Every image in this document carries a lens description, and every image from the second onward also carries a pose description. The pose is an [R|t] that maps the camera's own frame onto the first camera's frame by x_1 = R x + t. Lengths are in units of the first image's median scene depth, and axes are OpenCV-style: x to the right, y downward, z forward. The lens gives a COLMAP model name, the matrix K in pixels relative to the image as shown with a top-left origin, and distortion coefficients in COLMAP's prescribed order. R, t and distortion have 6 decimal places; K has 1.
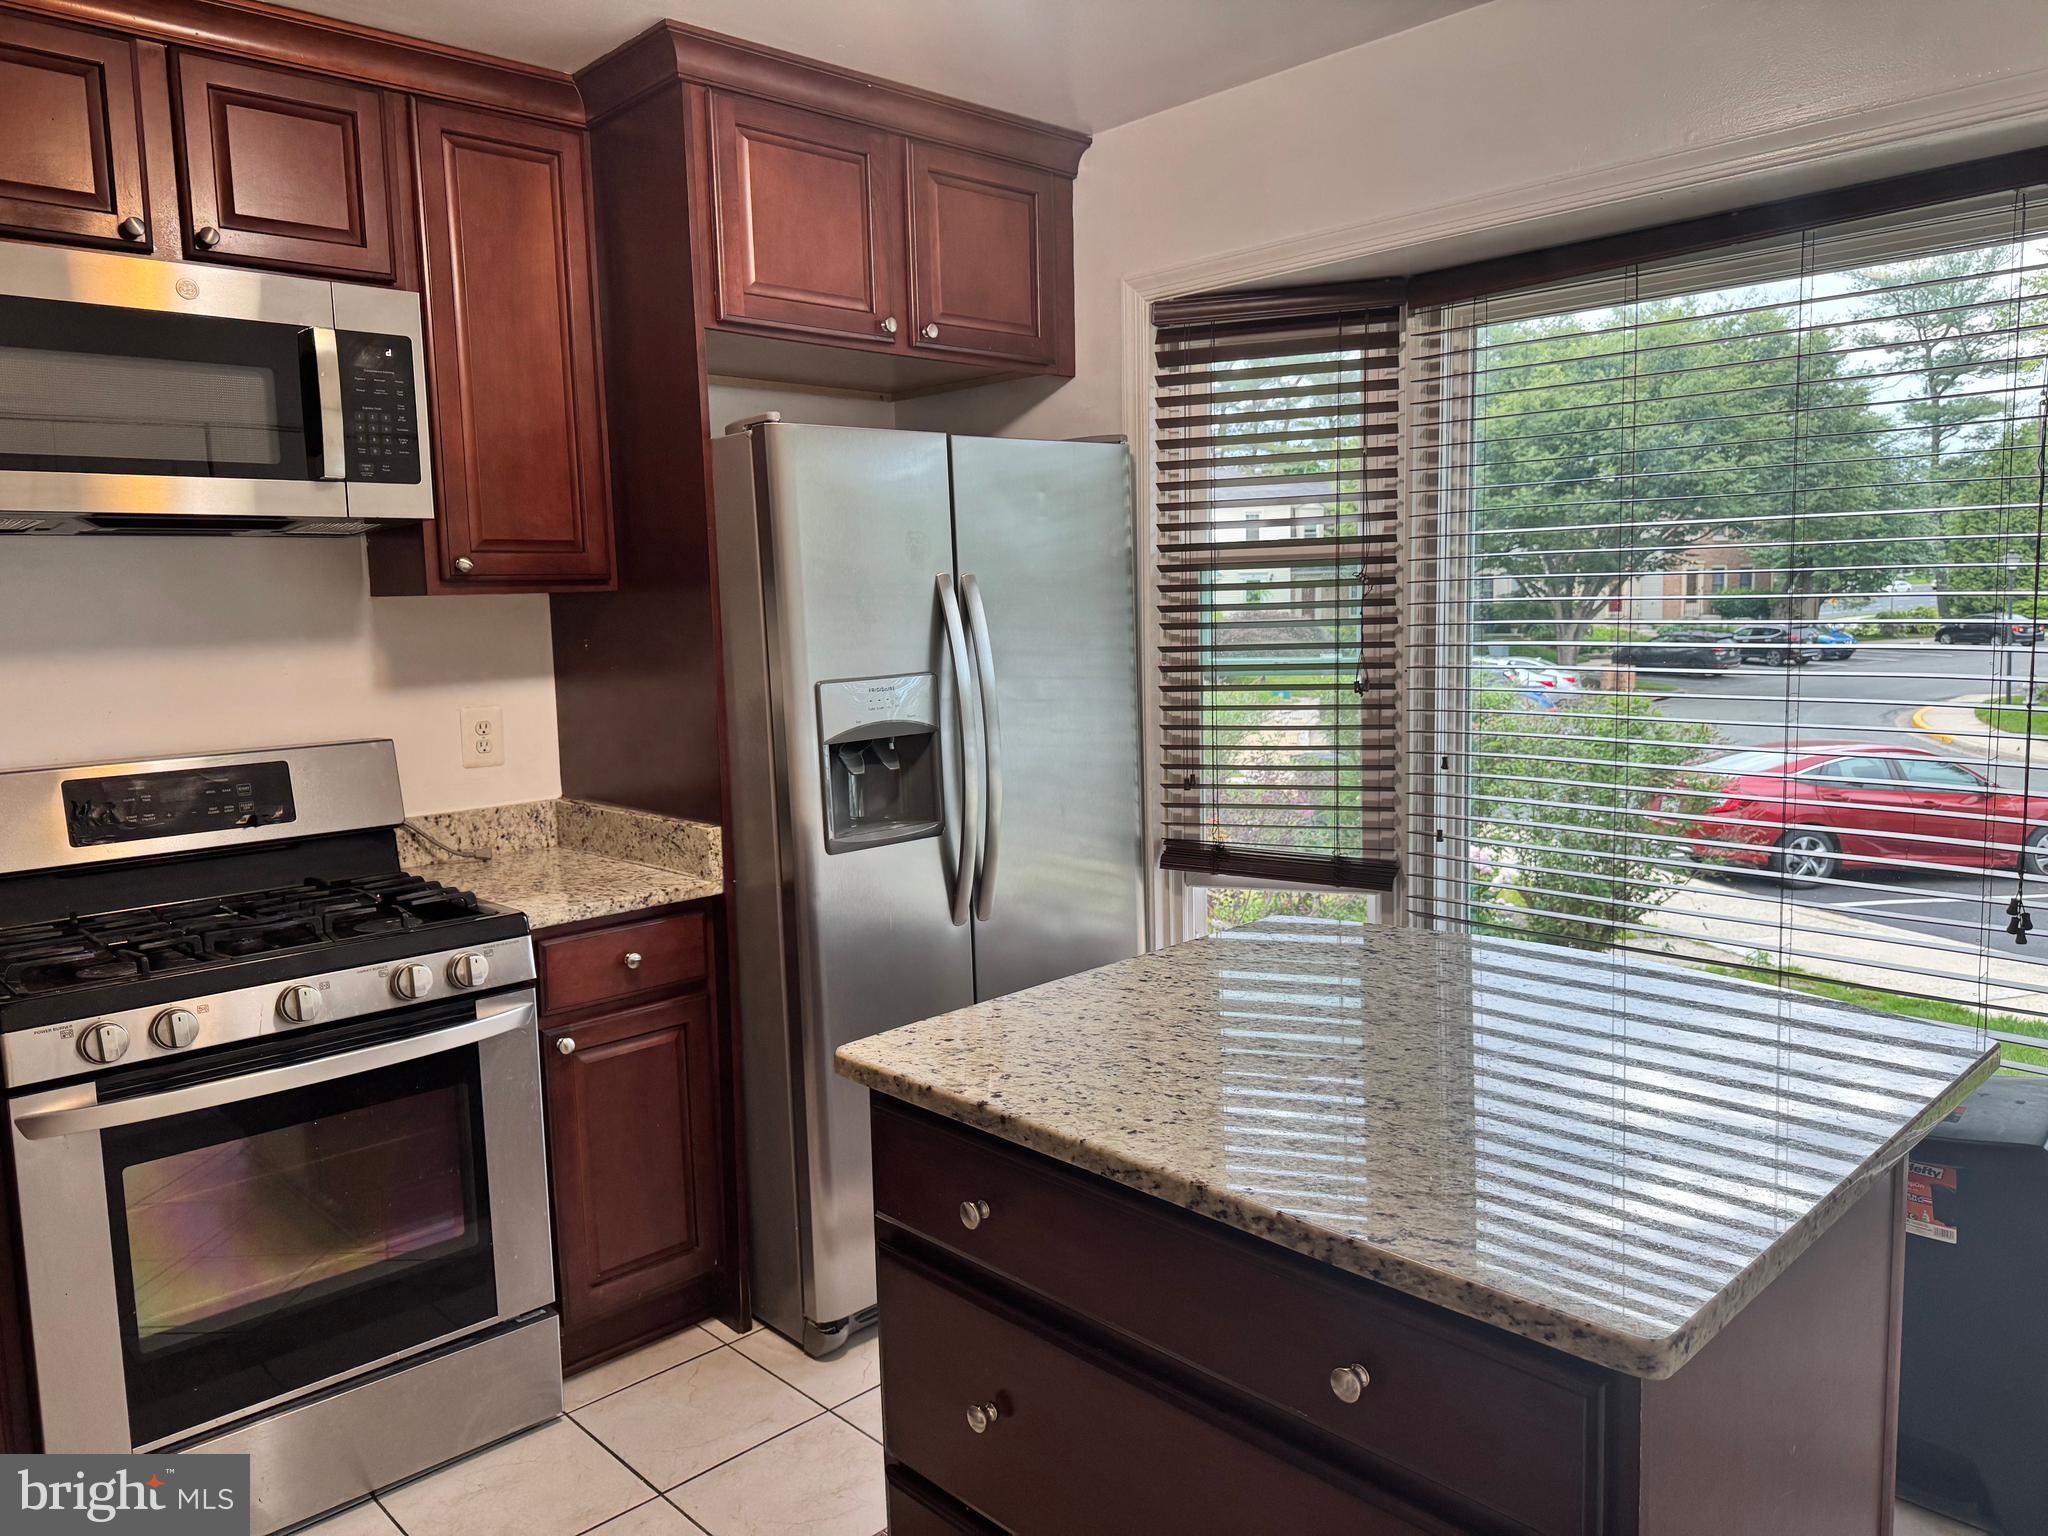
lens RADIAL K [[1441.0, 0, 1015.2], [0, 1441.0, 753.3], [0, 0, 1]] dist [0.074011, -0.089107]
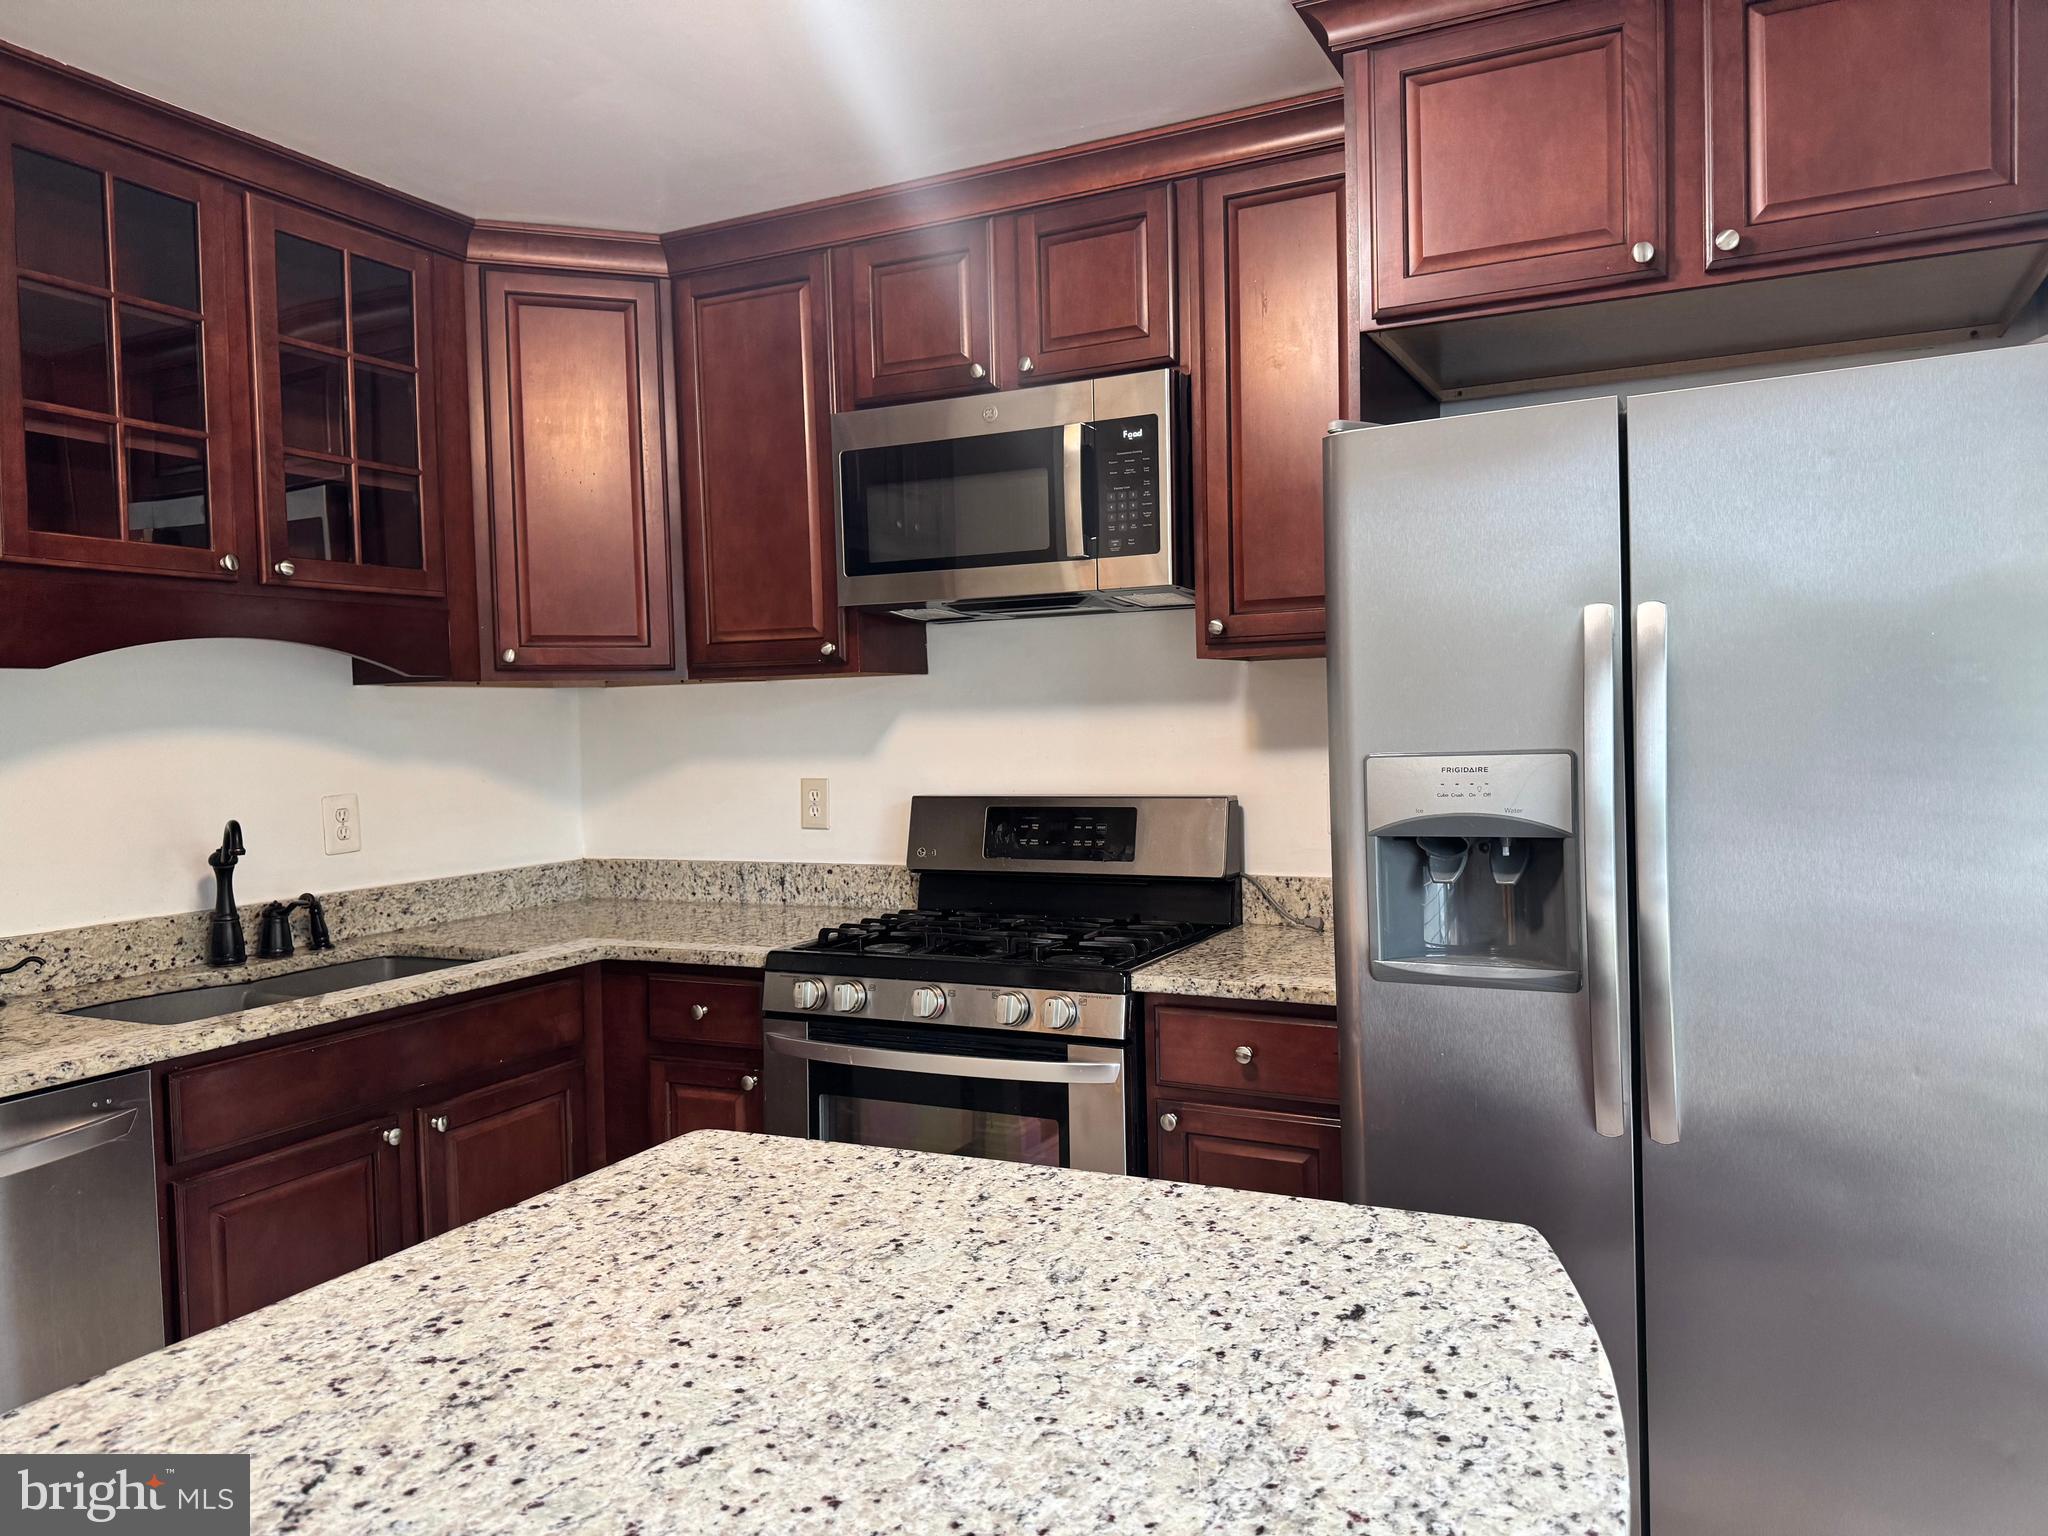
lens RADIAL K [[1441.0, 0, 1044.3], [0, 1441.0, 773.3], [0, 0, 1]] dist [0.074011, -0.089107]
pose [[0.356979, 0.054793, -0.932504, 0.456830], [-0.086628, 0.995918, 0.025357, -0.038478], [0.930087, 0.071729, 0.360269, 0.473795]]
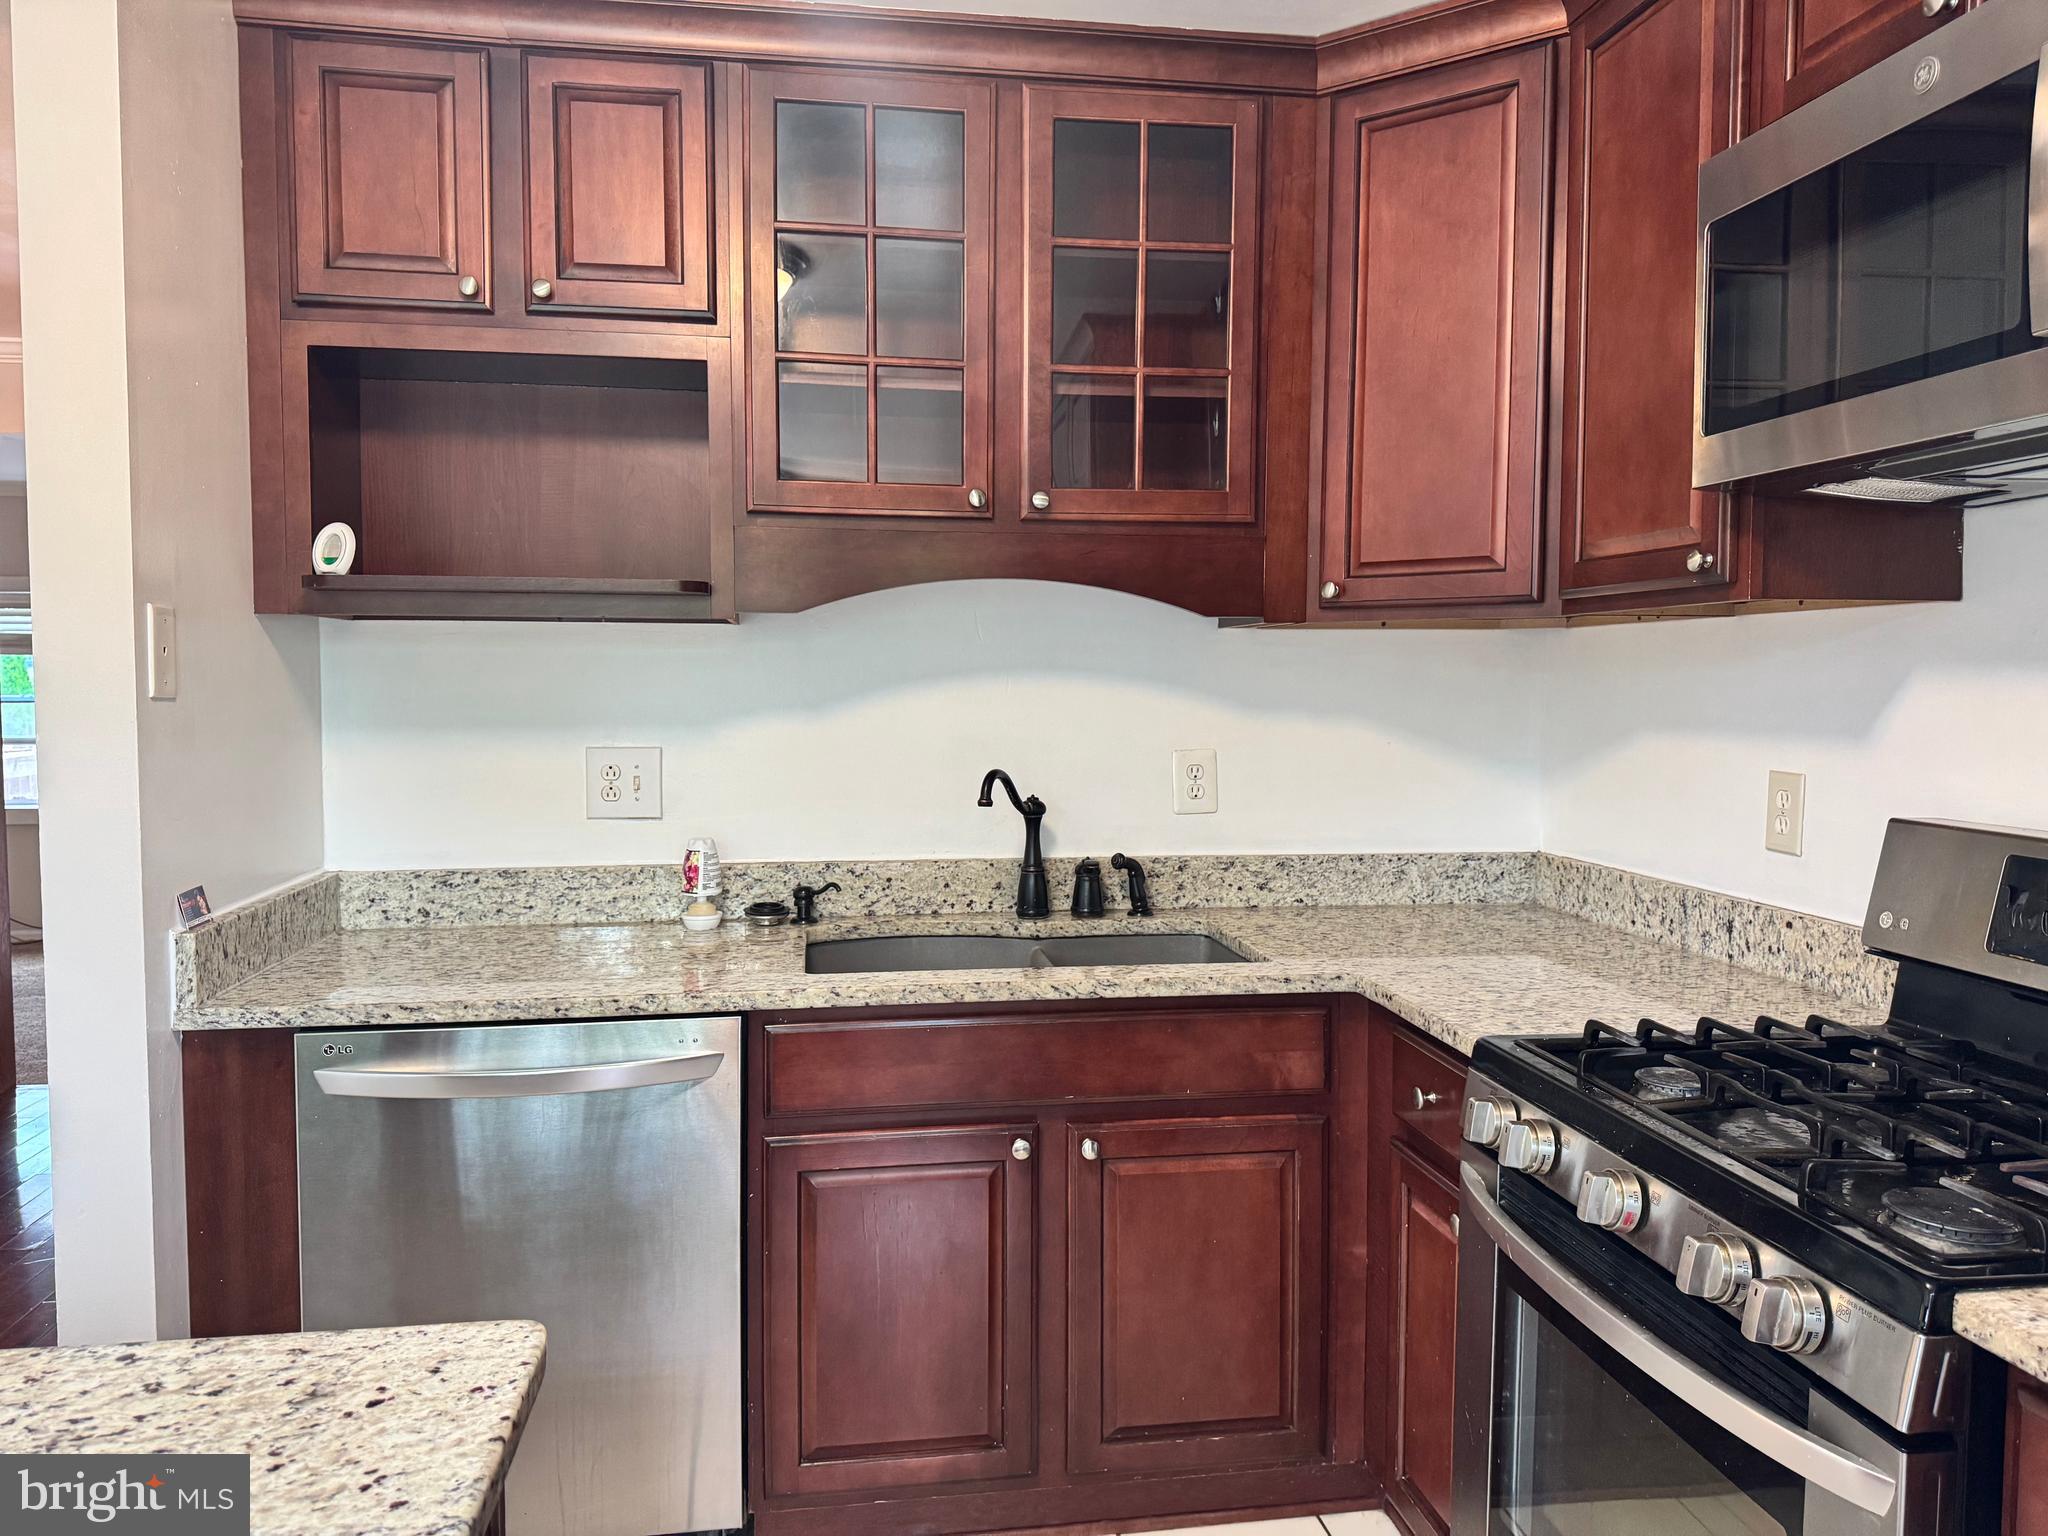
lens RADIAL K [[1441.0, 0, 1028.0], [0, 1441.0, 757.8], [0, 0, 1]] dist [0.074011, -0.089107]
pose [[-0.574629, 0.070244, -0.815394, 0.130265], [-0.076892, 0.987269, 0.139239, -0.068793], [0.814794, 0.142708, -0.561912, 0.816885]]
